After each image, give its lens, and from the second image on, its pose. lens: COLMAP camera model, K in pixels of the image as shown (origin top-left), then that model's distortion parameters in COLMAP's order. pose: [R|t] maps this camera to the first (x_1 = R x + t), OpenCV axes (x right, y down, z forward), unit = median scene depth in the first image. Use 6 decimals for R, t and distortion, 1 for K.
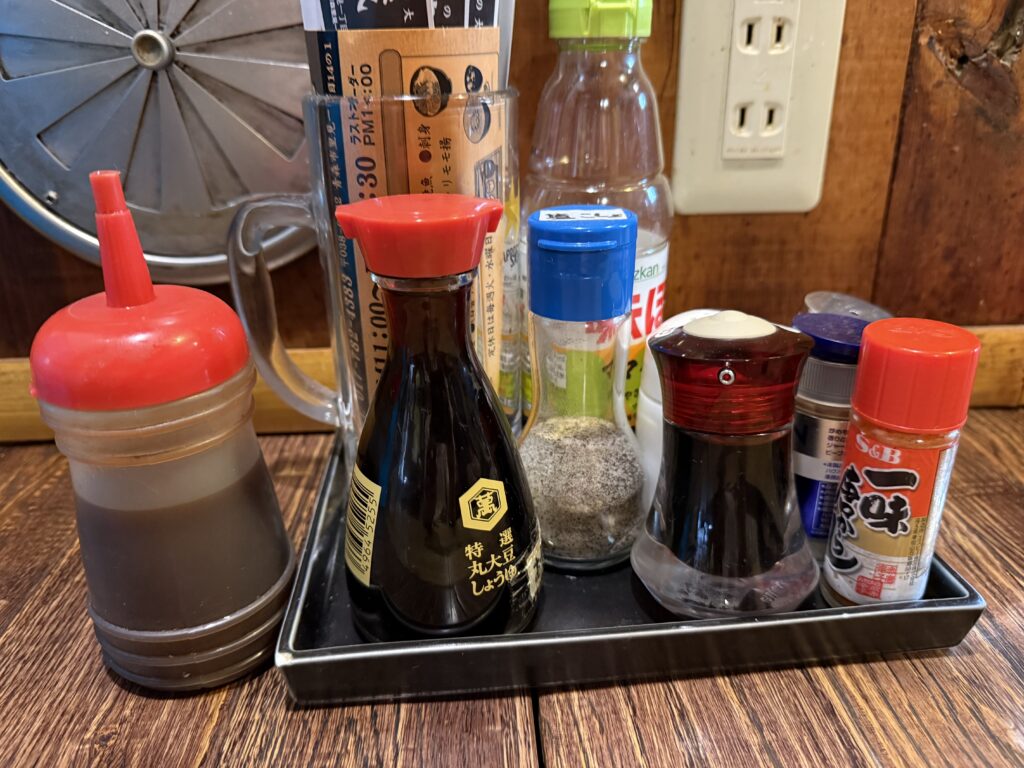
lens RADIAL K [[762.3, 0, 512.0], [0, 762.3, 384.0], [0, 0, 1]] dist [-0.002400, -0.001206]
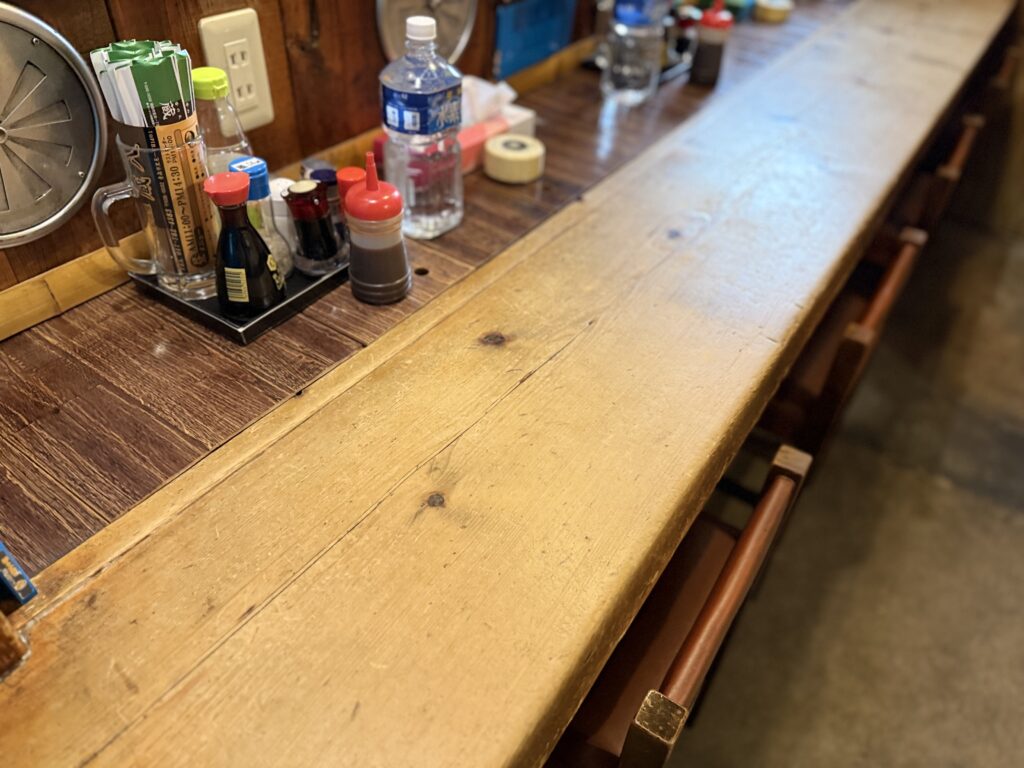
lens RADIAL K [[762.3, 0, 512.0], [0, 762.3, 384.0], [0, 0, 1]] dist [-0.002400, -0.001206]
pose [[0.612546, -0.477682, 0.629768, -1.614029], [0.261962, 0.874391, 0.408432, -0.428685], [-0.745764, -0.085208, 0.660739, -1.883761]]
